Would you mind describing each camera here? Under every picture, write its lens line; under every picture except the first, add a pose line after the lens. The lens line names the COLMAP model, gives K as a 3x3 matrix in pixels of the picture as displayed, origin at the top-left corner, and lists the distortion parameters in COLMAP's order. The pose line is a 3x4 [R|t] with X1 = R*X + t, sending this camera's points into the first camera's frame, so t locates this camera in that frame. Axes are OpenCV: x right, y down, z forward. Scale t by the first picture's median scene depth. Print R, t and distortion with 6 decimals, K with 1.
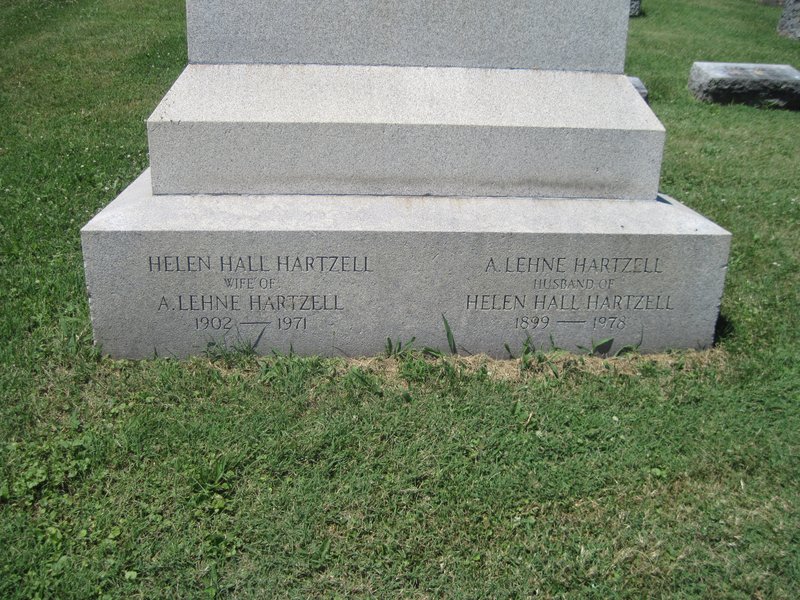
lens RADIAL K [[801.5, 0, 399.4], [0, 801.5, 304.1], [0, 0, 1]] dist [-0.097003, 0.000000]
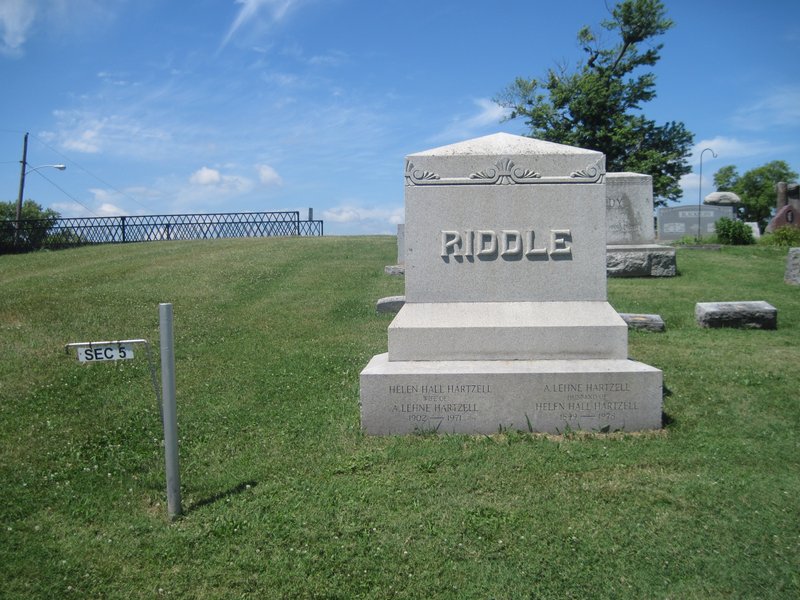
lens RADIAL K [[801.5, 0, 399.4], [0, 801.5, 298.9], [0, 0, 1]] dist [-0.097003, 0.000000]
pose [[0.992010, -0.033968, -0.121497, -0.009379], [-0.008150, 0.943804, -0.330405, 0.427146], [0.125893, 0.328755, 0.935987, -1.111811]]
